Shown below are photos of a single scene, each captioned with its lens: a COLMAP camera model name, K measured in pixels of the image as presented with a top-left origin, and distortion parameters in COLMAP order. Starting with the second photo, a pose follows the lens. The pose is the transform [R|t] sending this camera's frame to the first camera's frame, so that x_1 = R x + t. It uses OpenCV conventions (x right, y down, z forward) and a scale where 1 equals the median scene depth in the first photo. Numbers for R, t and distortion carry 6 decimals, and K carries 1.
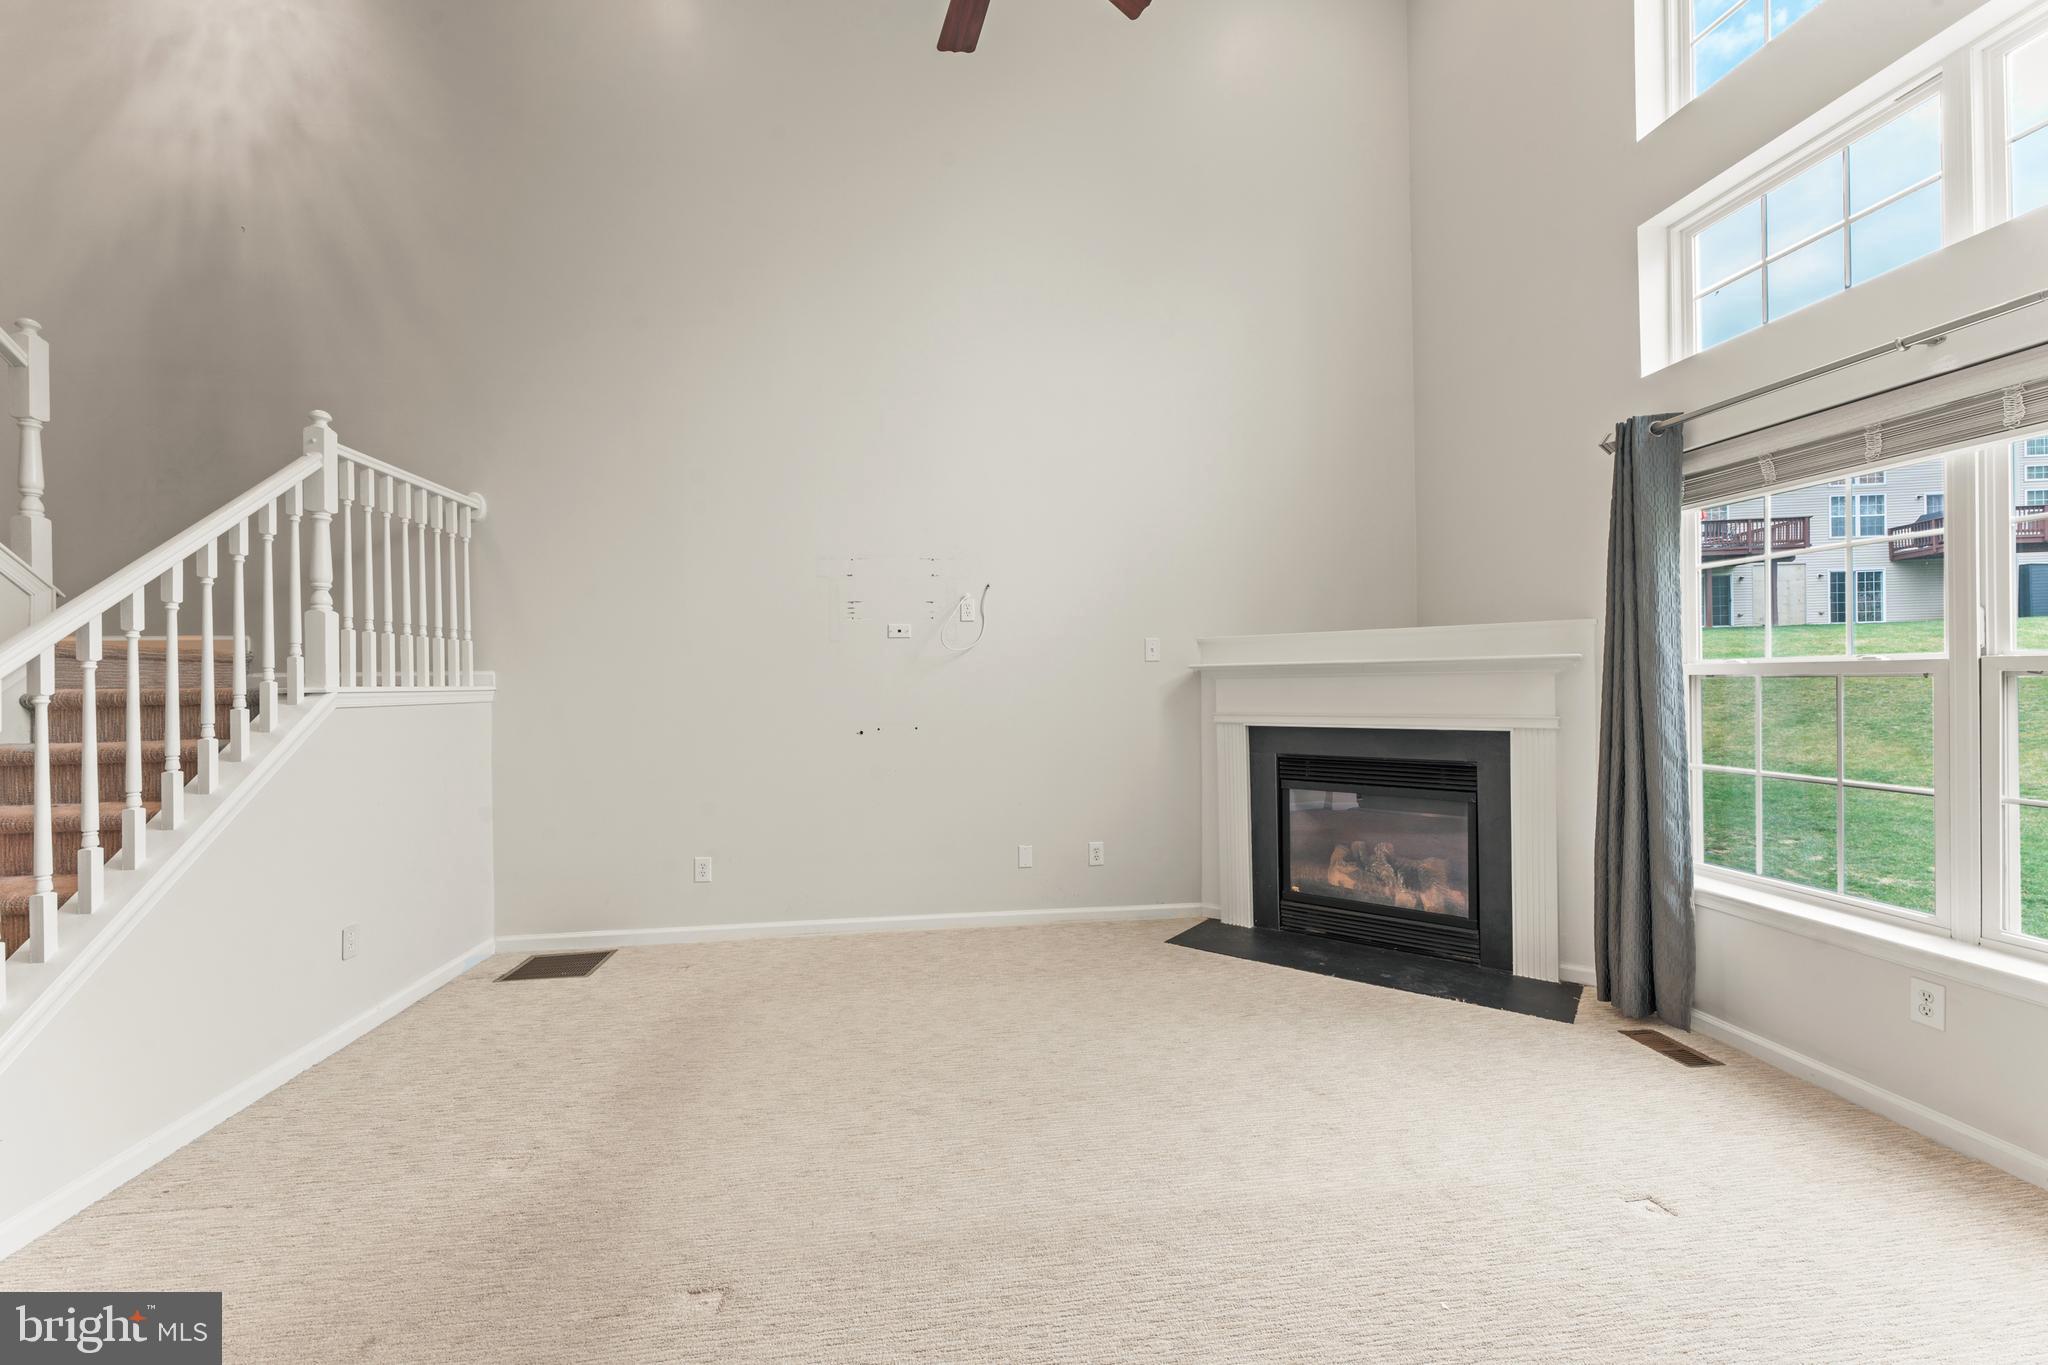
lens RADIAL K [[810.5, 0, 1024.0], [0, 810.5, 682.5], [0, 0, 1]] dist [-0.001306, -0.000086]
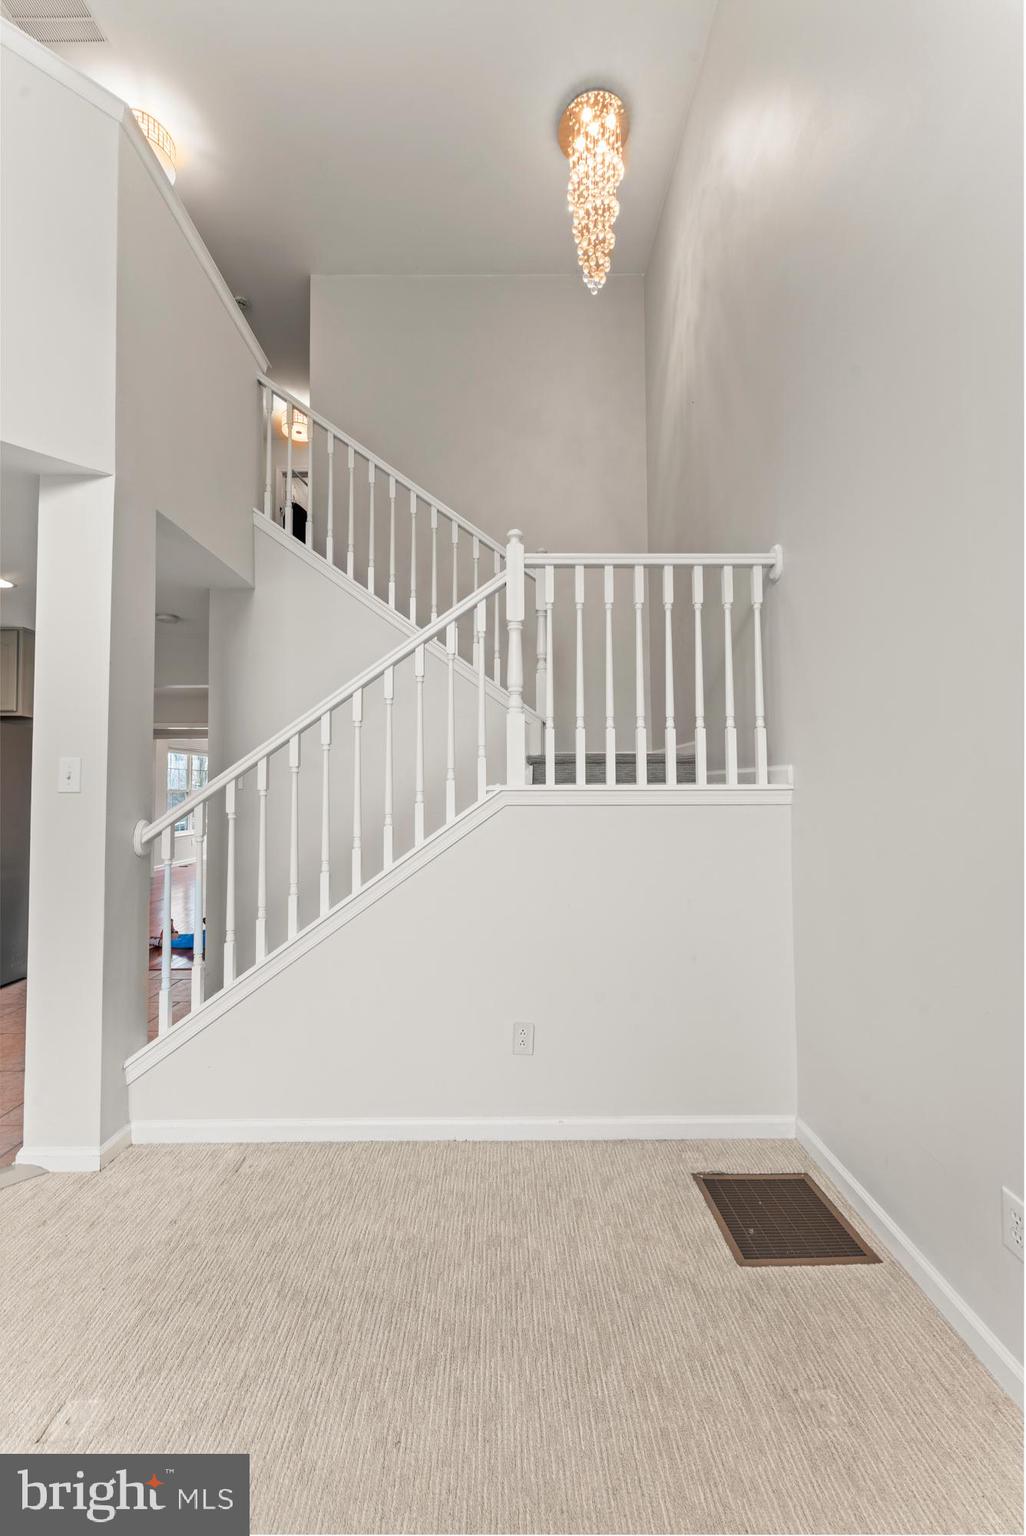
lens RADIAL K [[590.0, 0, 513.6], [0, 590.0, 777.0], [0, 0, 1]] dist [-0.000198, 0.000023]
pose [[-0.107406, -0.028179, -0.993816, -0.078740], [0.004506, 0.999574, -0.028829, 0.014431], [0.994205, -0.007574, -0.107233, 0.898065]]
